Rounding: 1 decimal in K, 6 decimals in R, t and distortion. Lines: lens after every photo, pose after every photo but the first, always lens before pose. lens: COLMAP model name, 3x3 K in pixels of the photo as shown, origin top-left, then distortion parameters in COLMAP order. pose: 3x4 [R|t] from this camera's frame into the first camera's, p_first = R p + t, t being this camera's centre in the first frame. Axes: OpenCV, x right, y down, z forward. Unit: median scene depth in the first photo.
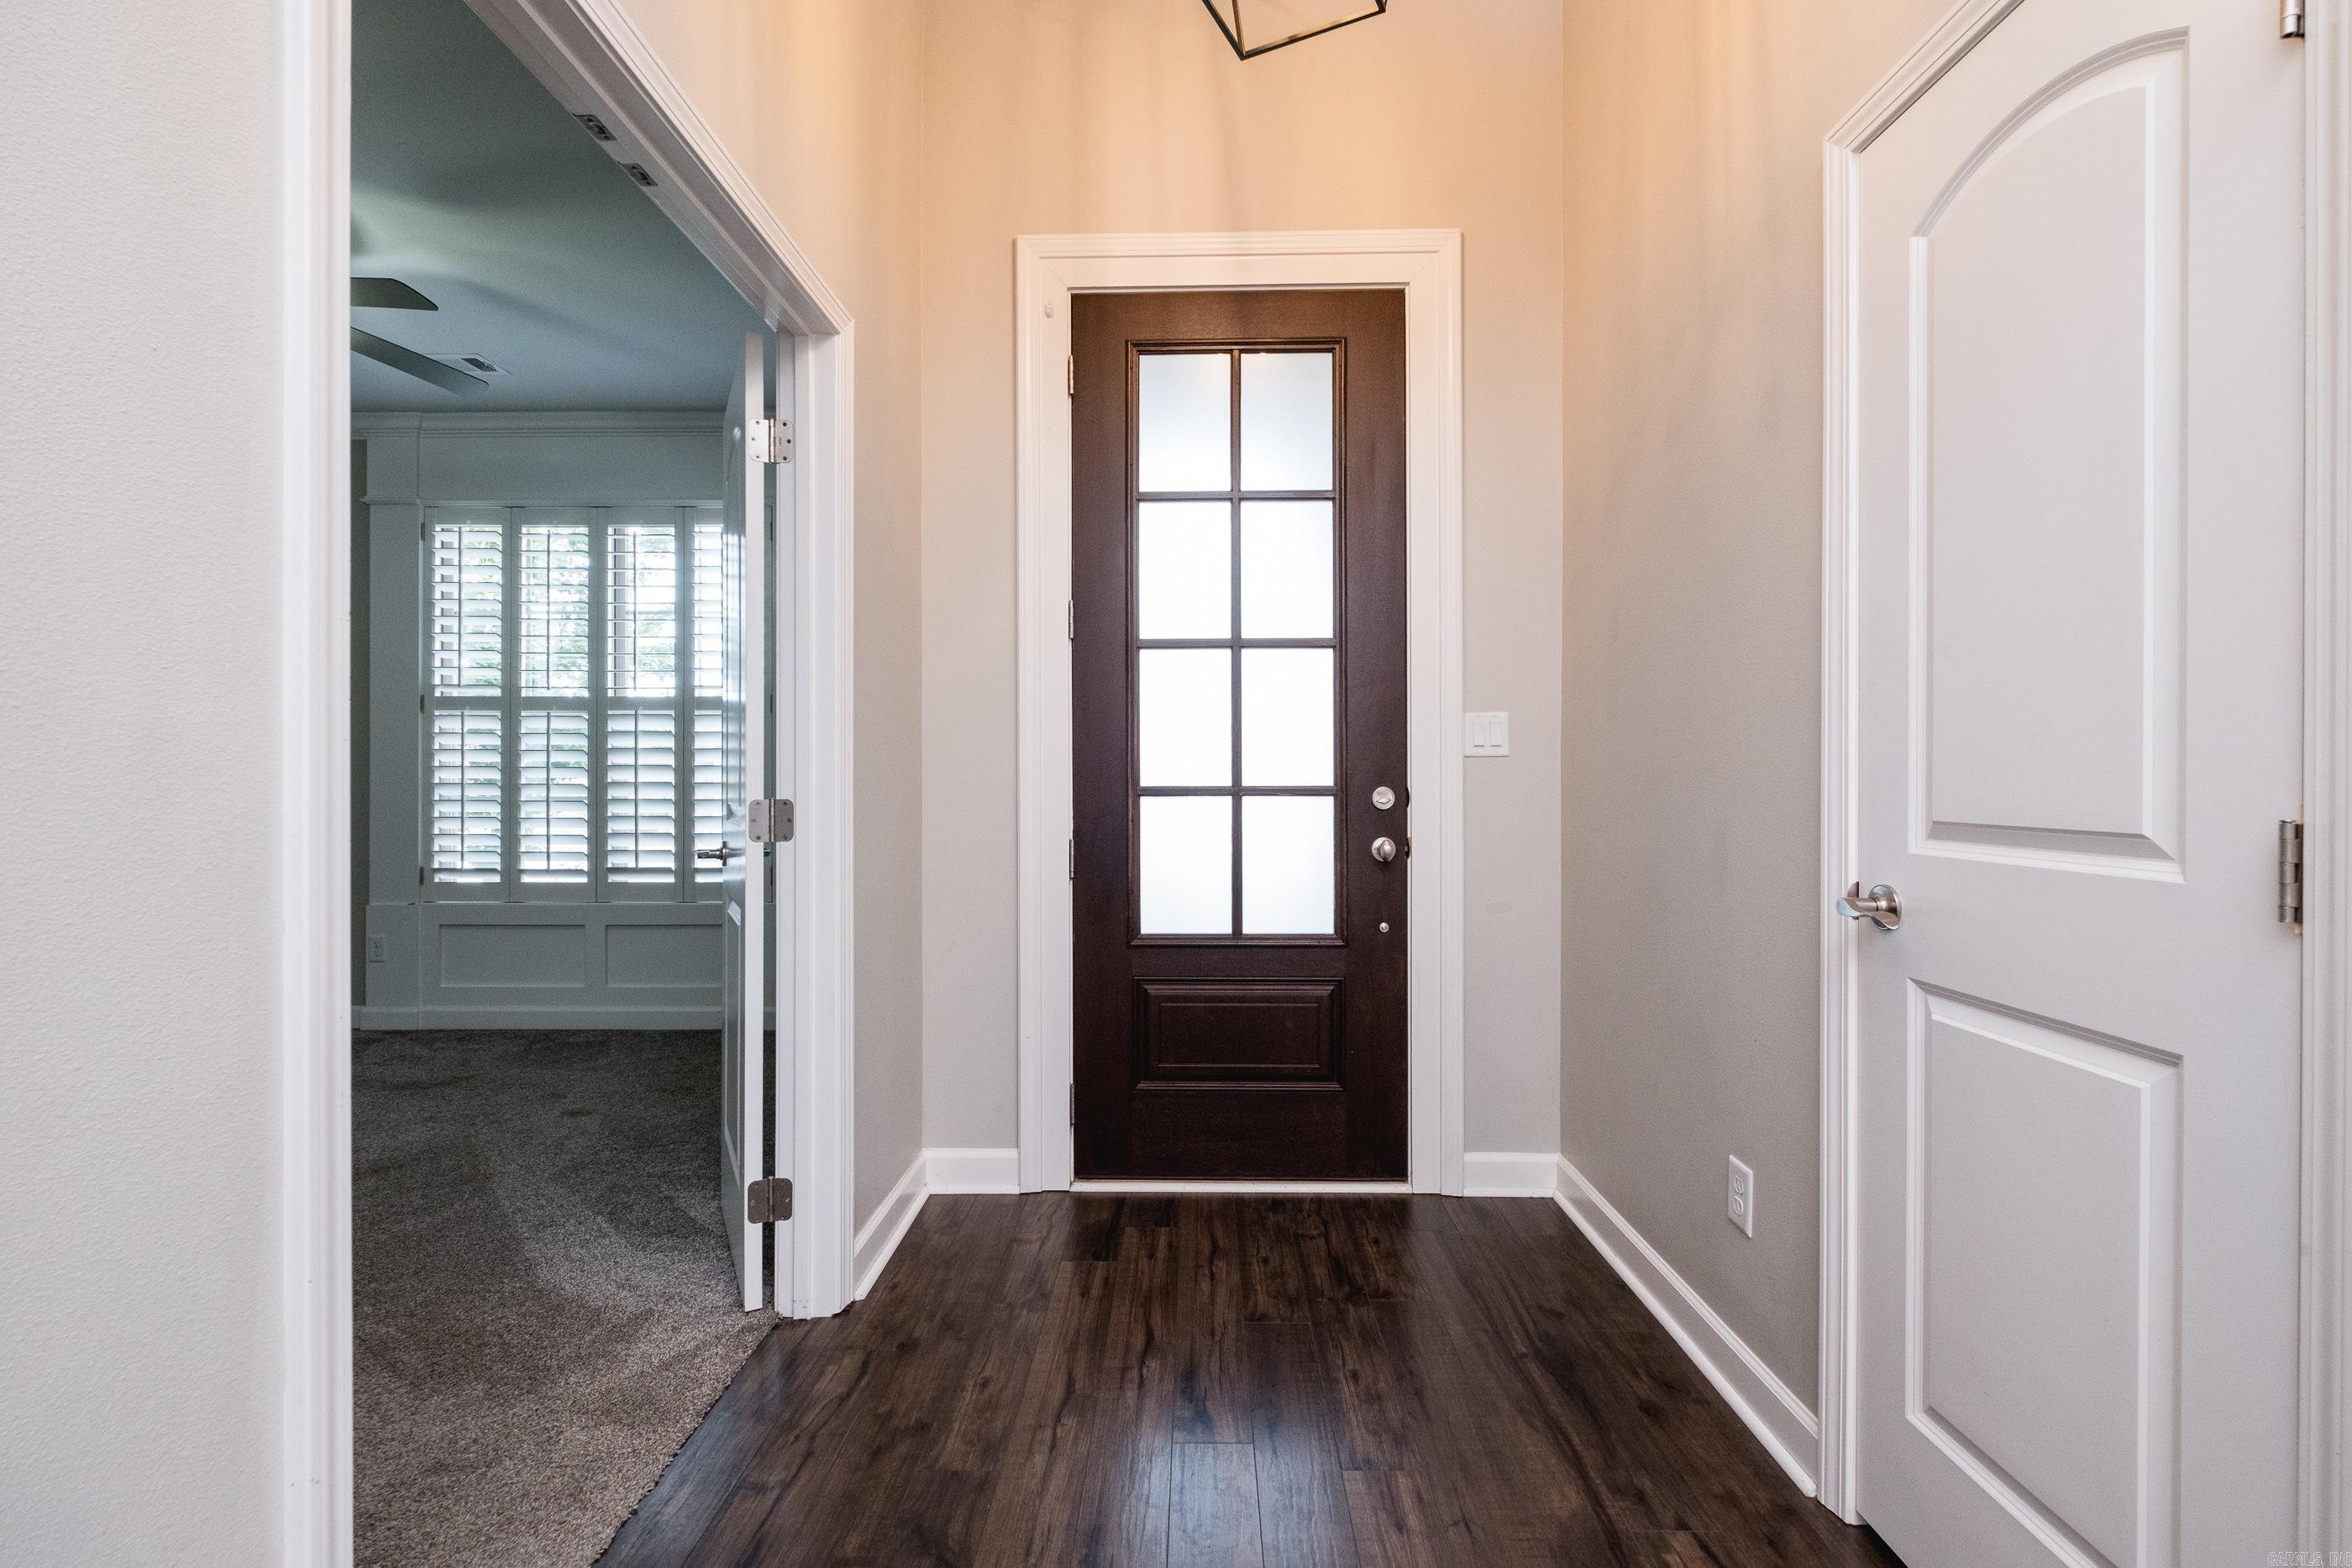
lens RADIAL K [[998.6, 0, 1177.0], [0, 998.6, 774.1], [0, 0, 1]] dist [-0.001728, -0.000424]
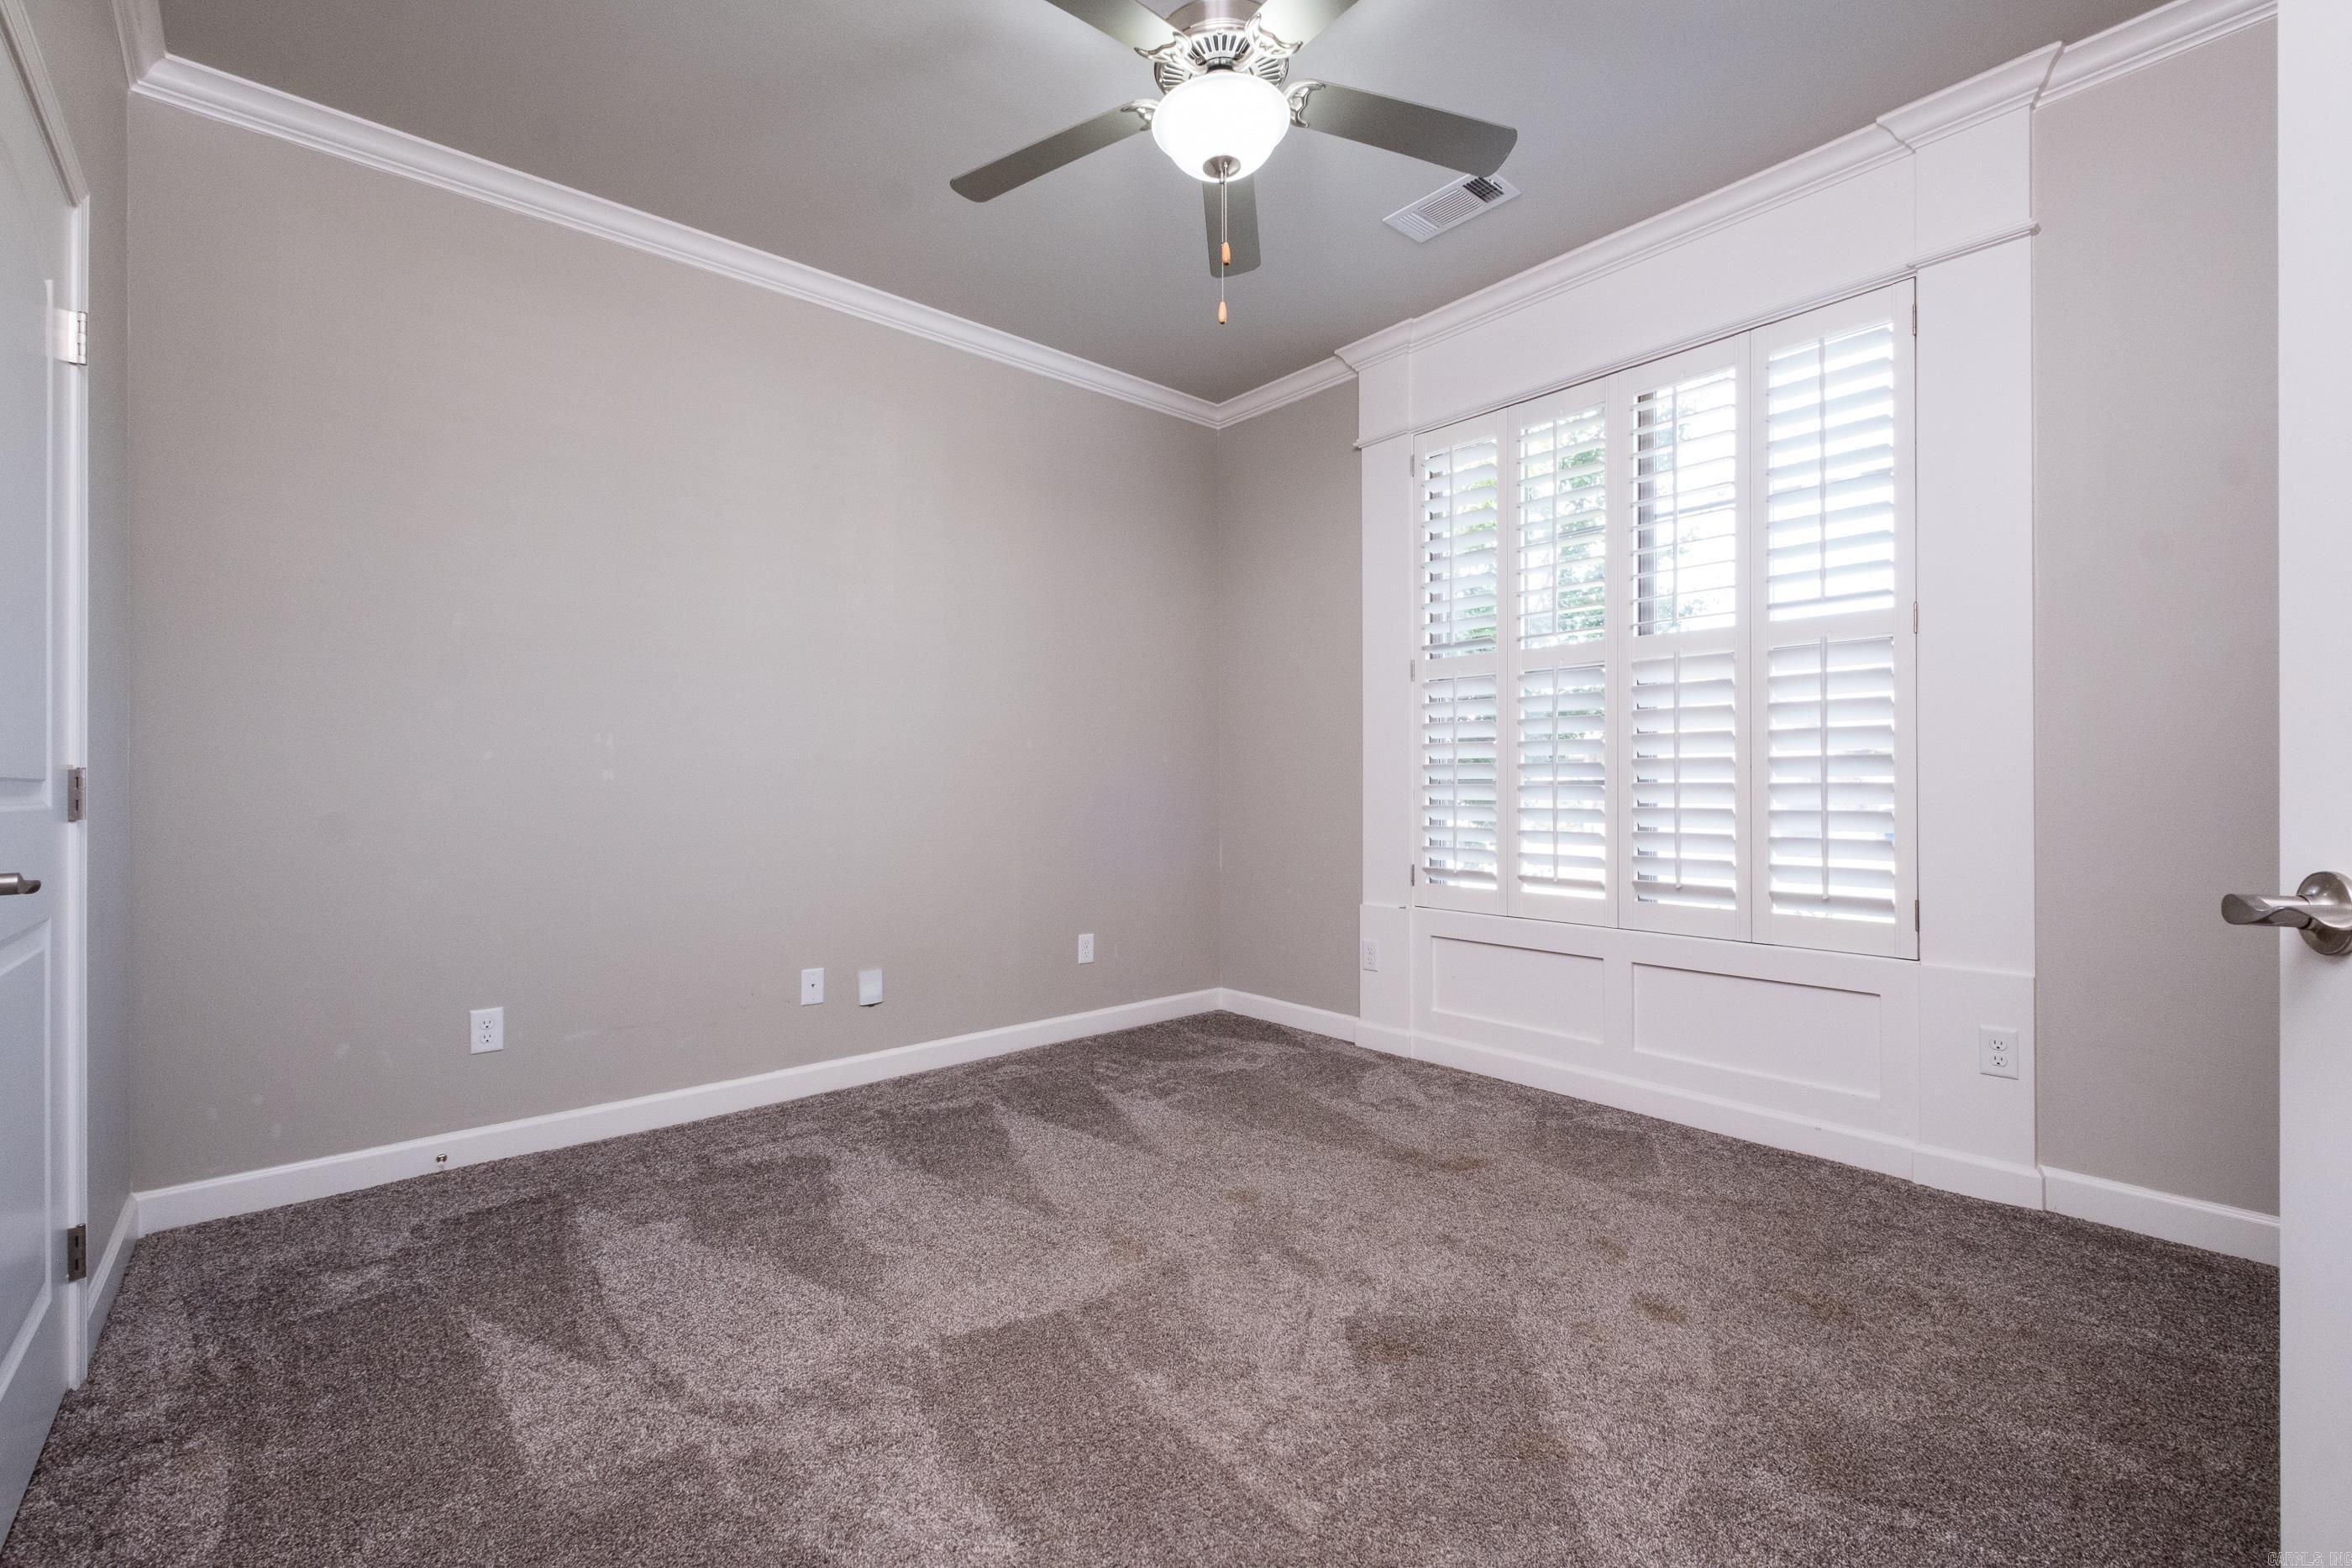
lens RADIAL K [[1055.6, 0, 1196.4], [0, 1055.6, 785.5], [0, 0, 1]] dist [-0.000144, -0.001140]
pose [[0.676783, -0.000977, -0.736182, -0.244889], [0.006014, 0.999973, 0.004201, 0.022551], [0.736158, -0.007270, 0.676771, 0.286804]]
